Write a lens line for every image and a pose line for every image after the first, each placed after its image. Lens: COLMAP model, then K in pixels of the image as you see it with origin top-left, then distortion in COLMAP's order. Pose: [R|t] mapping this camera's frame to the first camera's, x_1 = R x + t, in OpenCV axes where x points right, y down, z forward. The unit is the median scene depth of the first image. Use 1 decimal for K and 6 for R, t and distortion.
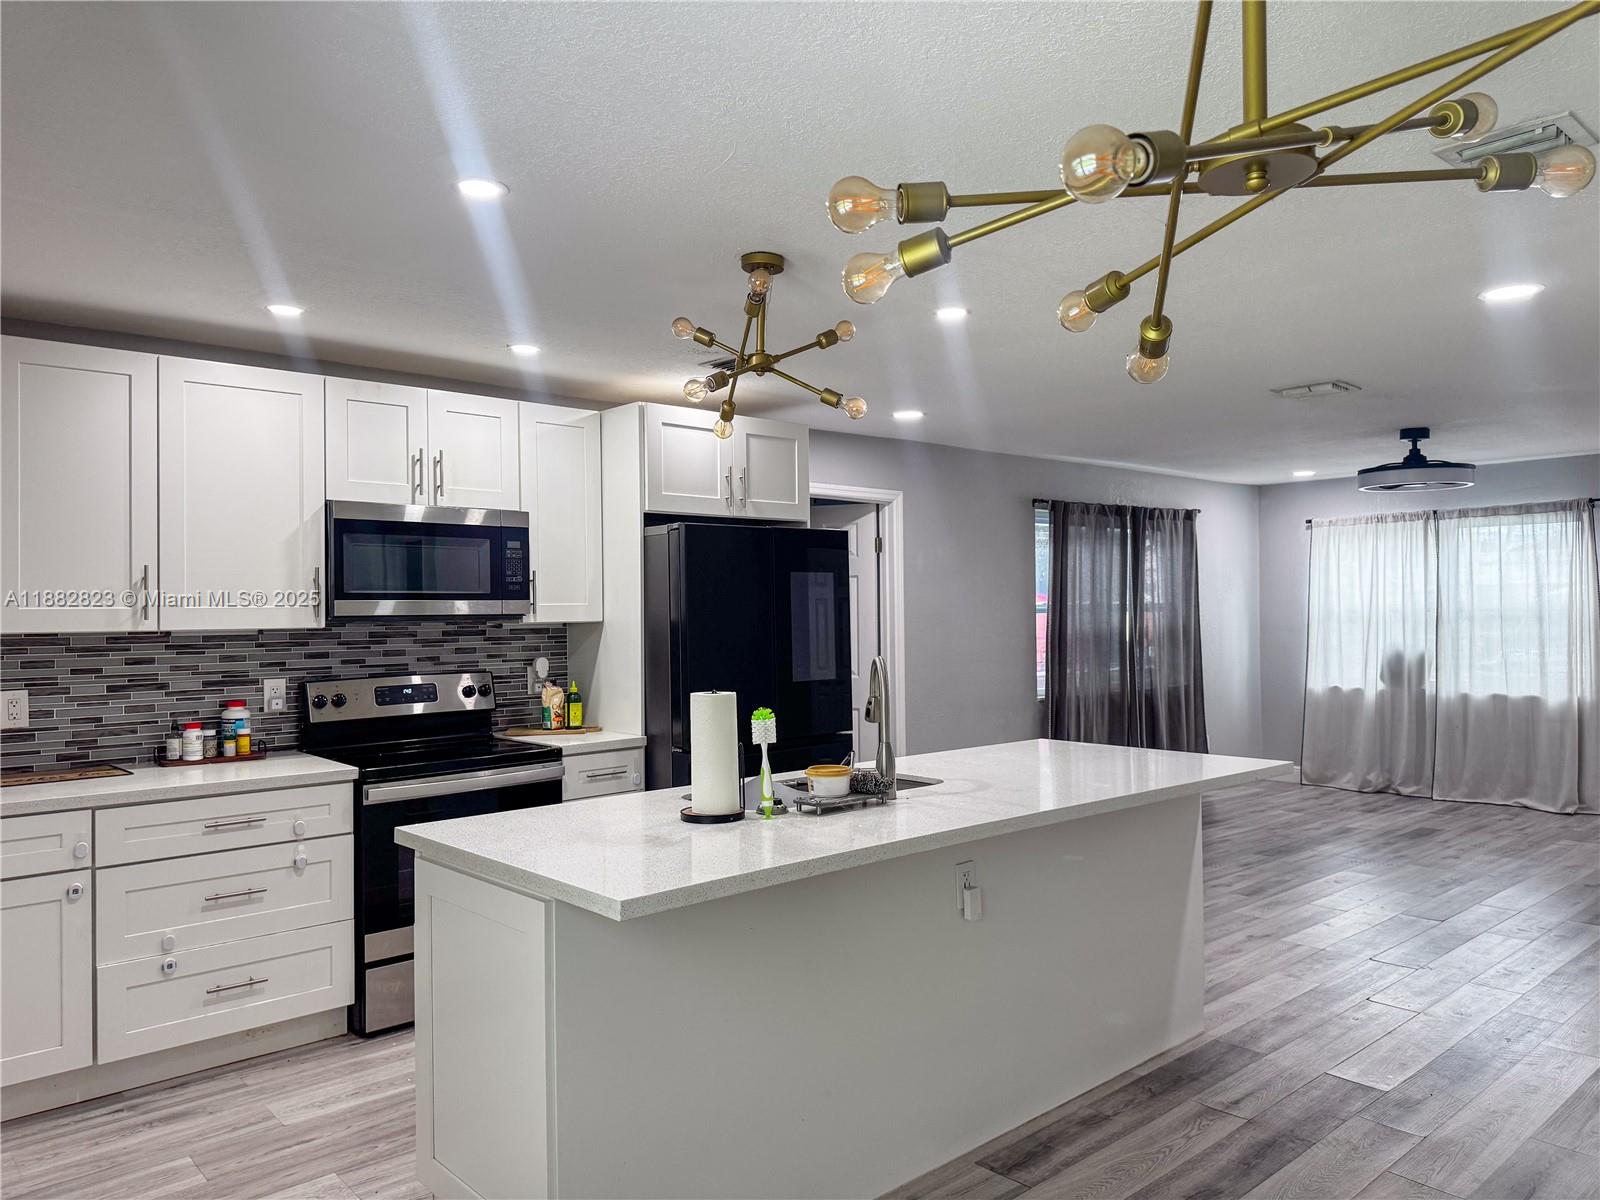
lens RADIAL K [[1138.9, 0, 789.9], [0, 1138.9, 592.6], [0, 0, 1]] dist [0.082251, -0.114323]
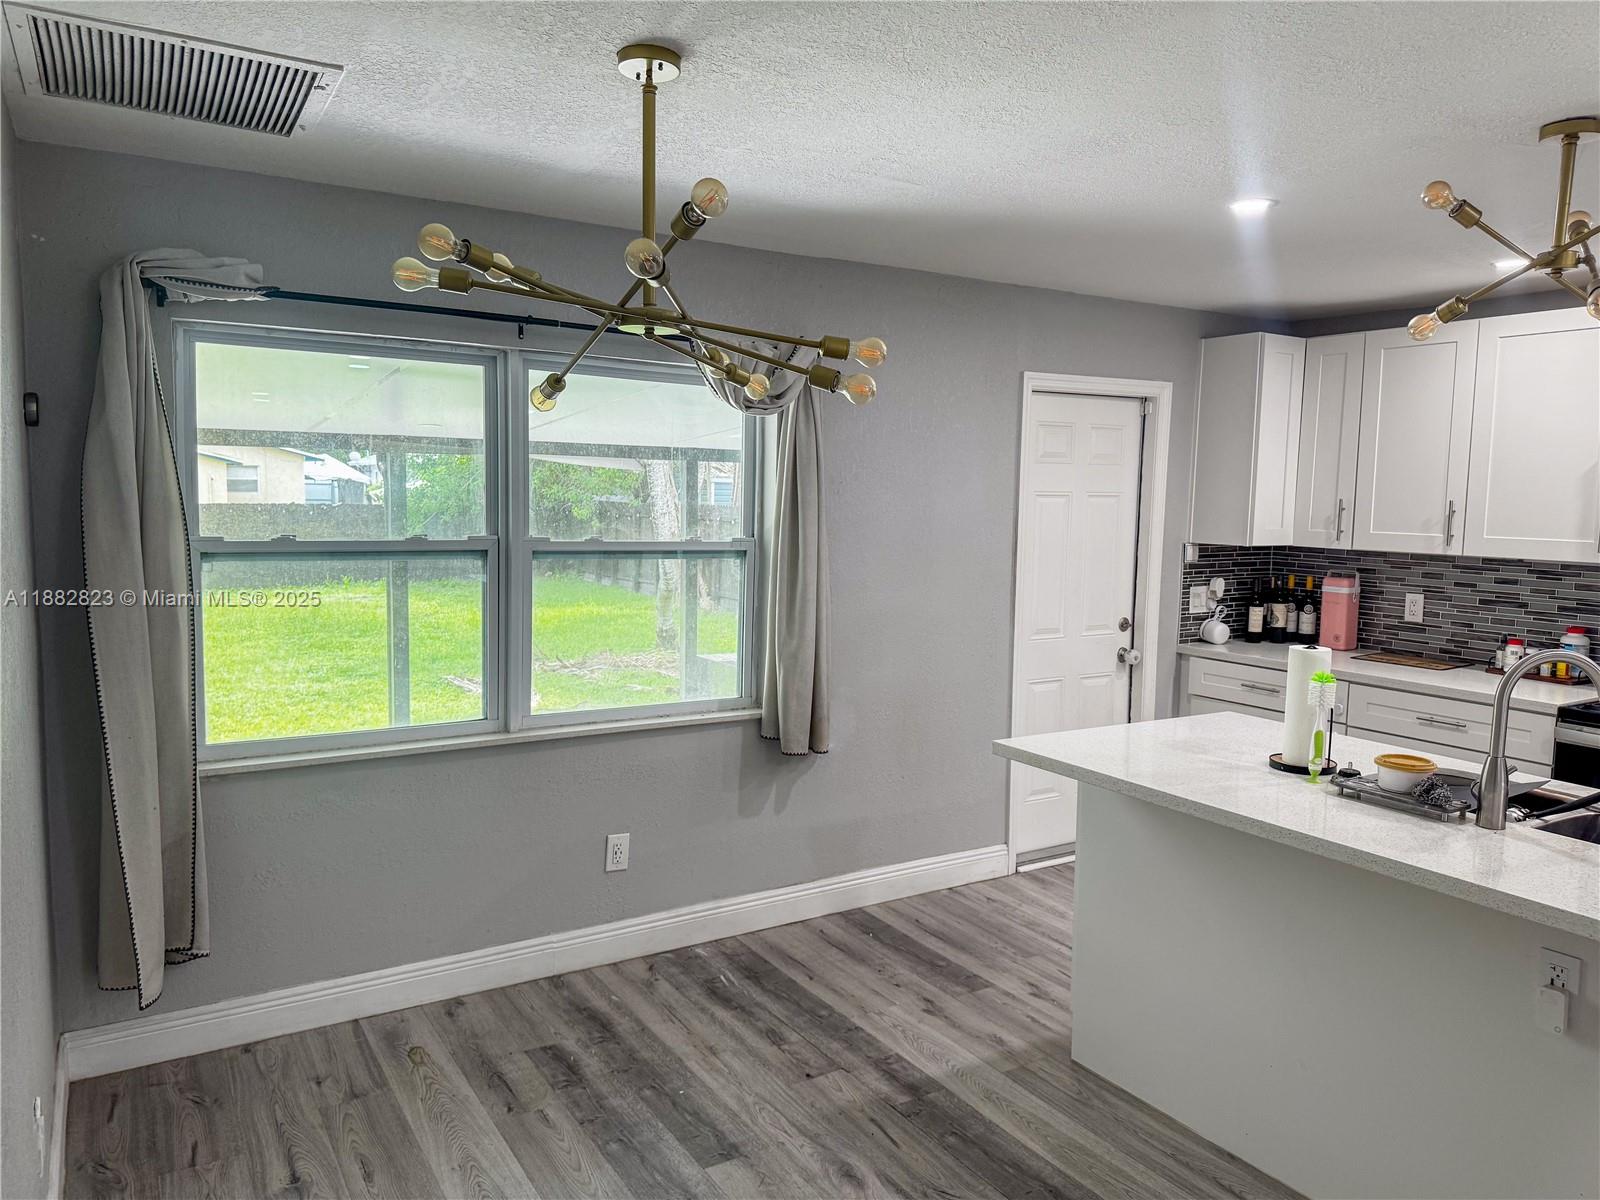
lens RADIAL K [[1096.6, 0, 801.8], [0, 1096.6, 607.5], [0, 0, 1]] dist [0.149511, -0.228859]
pose [[-0.162182, 0.110247, -0.980583, 0.582046], [-0.001337, 0.993714, 0.111944, -0.035073], [0.986760, 0.019467, -0.161015, 0.424070]]
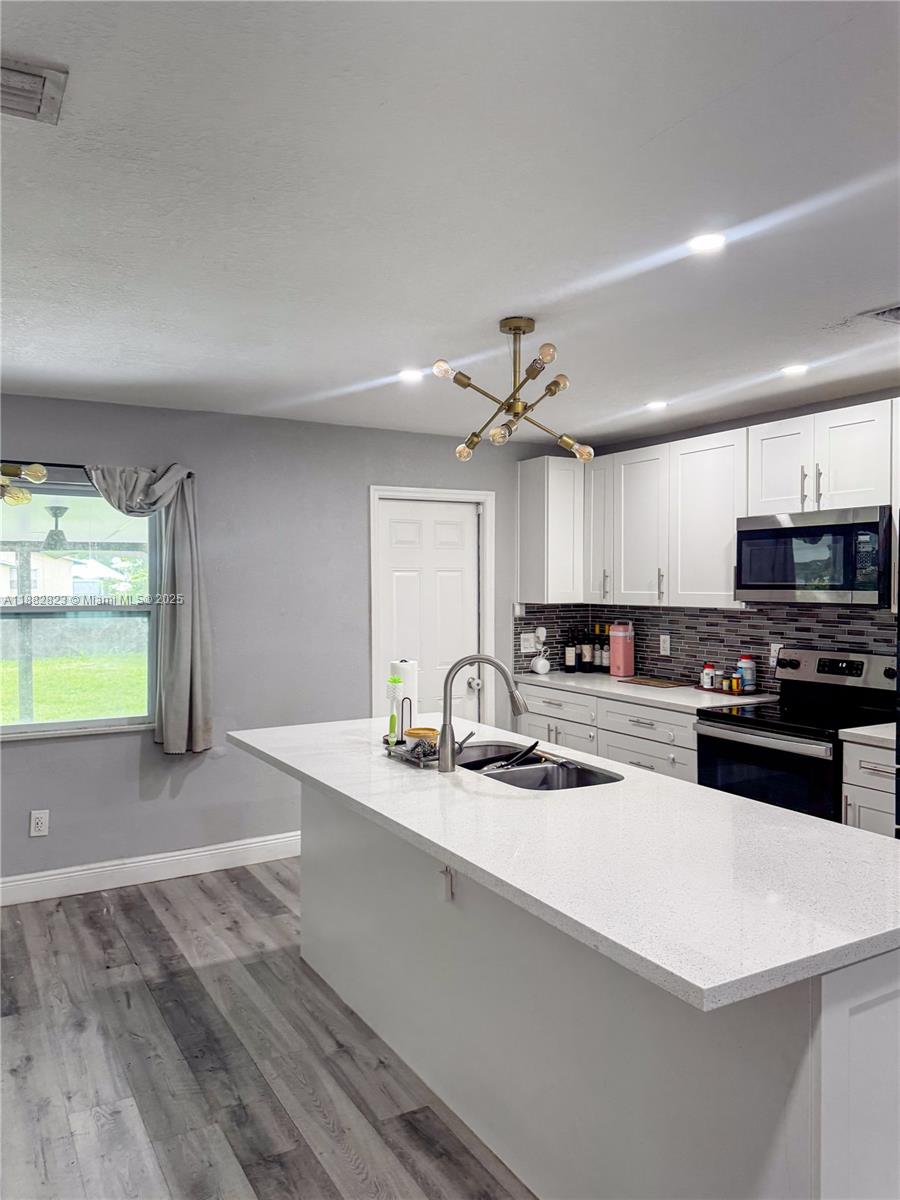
lens RADIAL K [[856.0, 0, 446.3], [0, 856.0, 601.7], [0, 0, 1]] dist [0.079365, -0.112570]
pose [[-0.199489, 0.035973, -0.979240, 0.625268], [0.021333, 0.999249, 0.032362, -0.017899], [0.979668, -0.014434, -0.200106, 0.768929]]
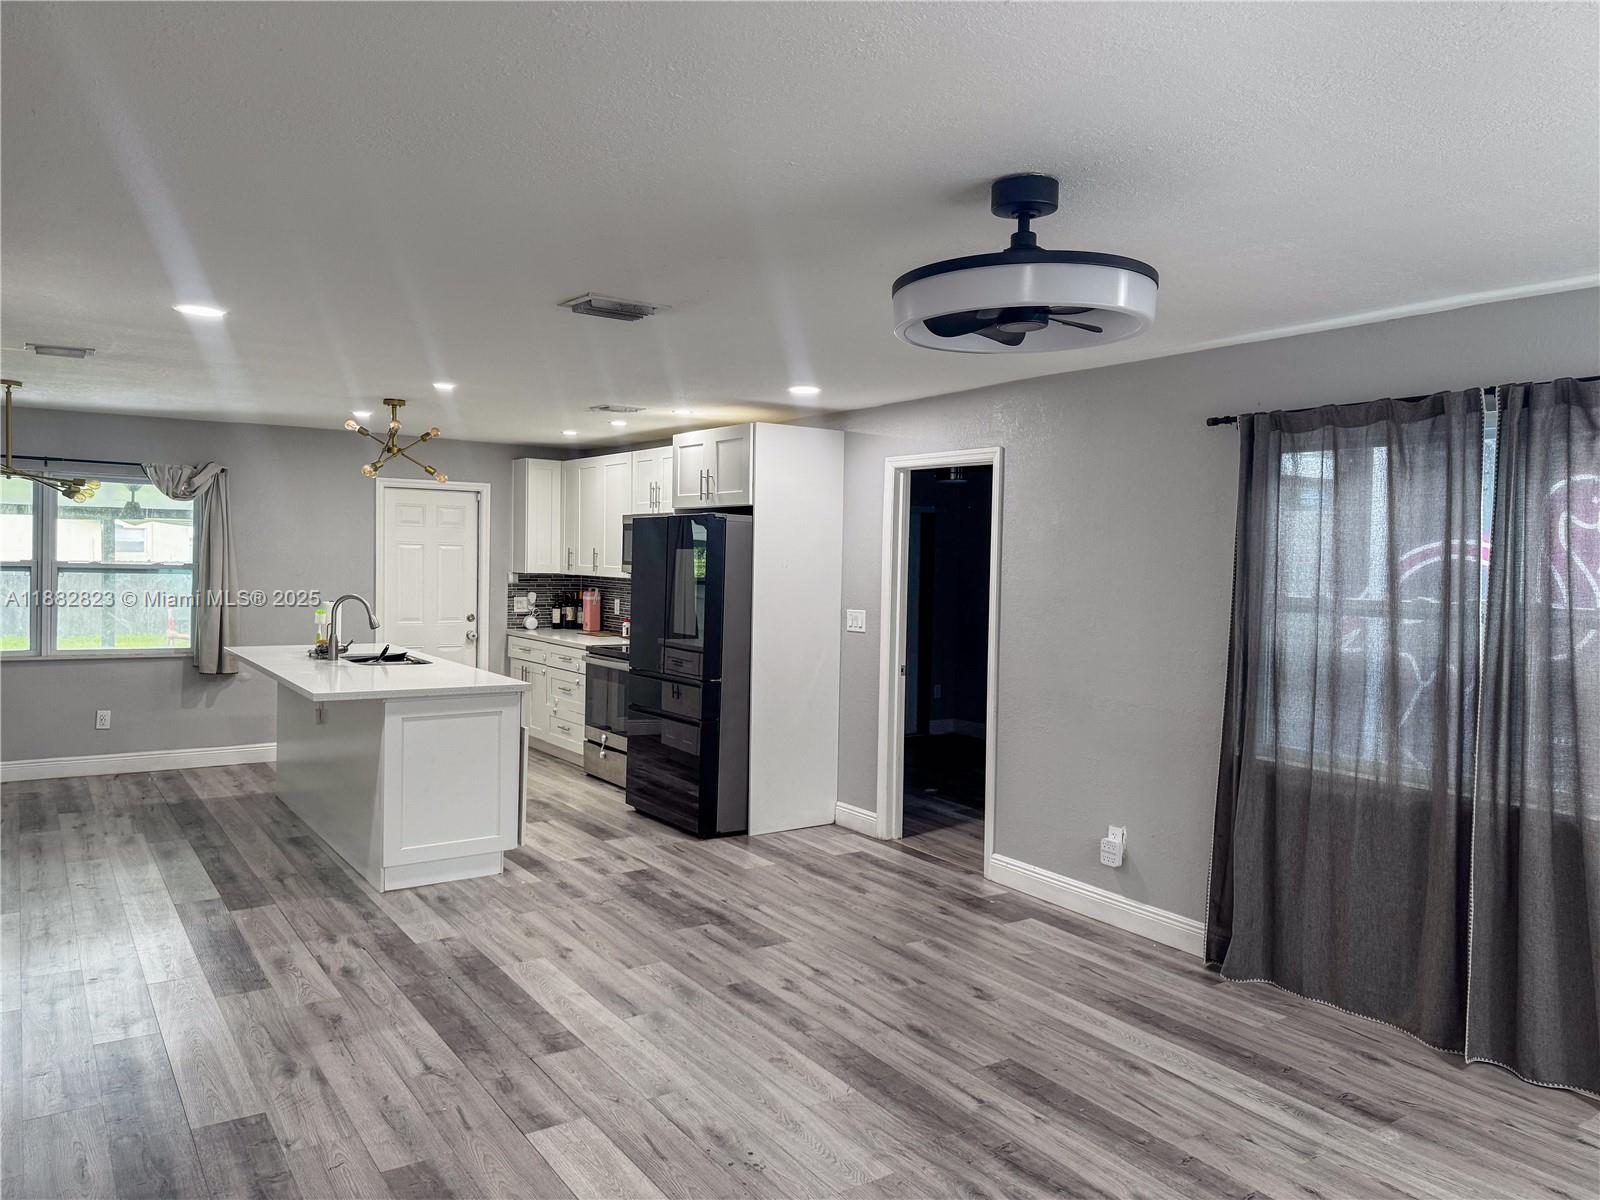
lens RADIAL K [[1125.4, 0, 804.2], [0, 1125.4, 596.5], [0, 0, 1]] dist [0.048435, -0.054569]
pose [[-0.122589, 0.044570, -0.991456, 1.342517], [-0.003854, 0.998962, 0.045384, -0.024778], [0.992450, 0.009384, -0.122290, 1.384180]]
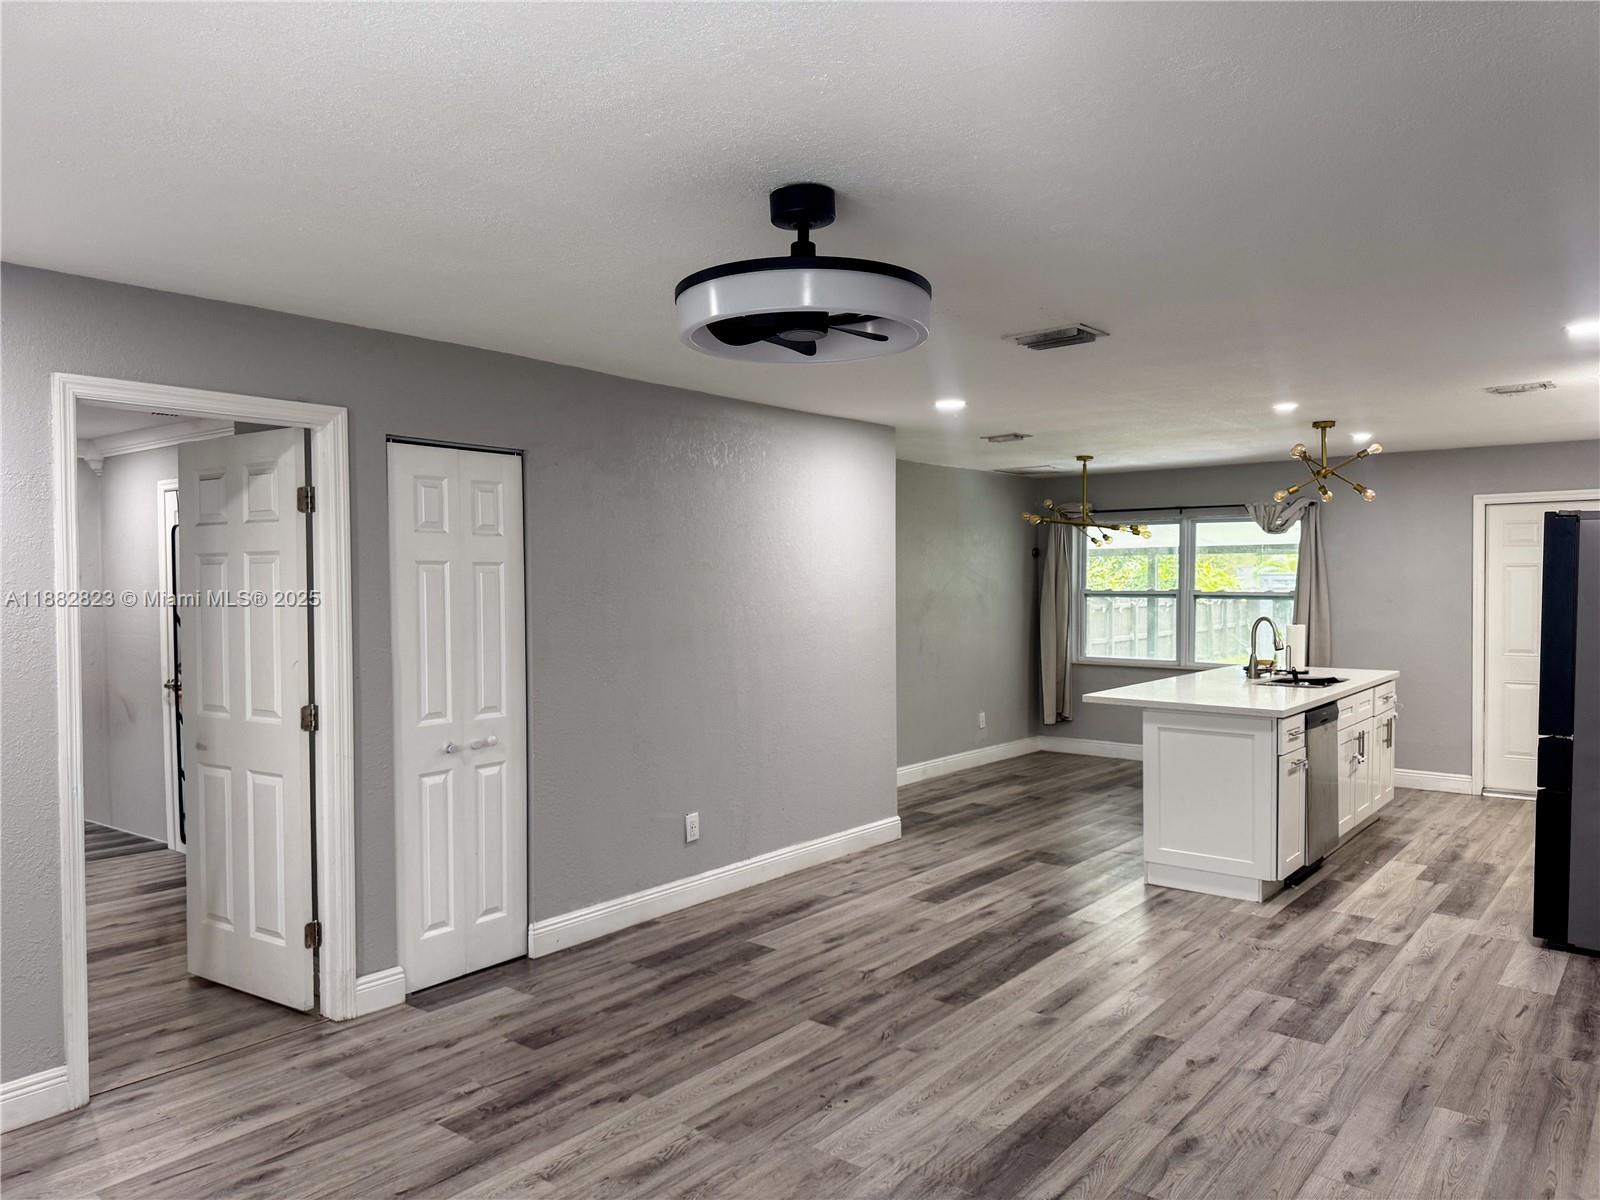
lens RADIAL K [[1125.4, 0, 804.2], [0, 1125.4, 596.5], [0, 0, 1]] dist [0.048435, -0.054569]
pose [[-0.983841, 0.017271, -0.178207, 0.872456], [0.016752, 0.999850, 0.004416, -0.003858], [0.178257, 0.001360, -0.983983, 1.981394]]
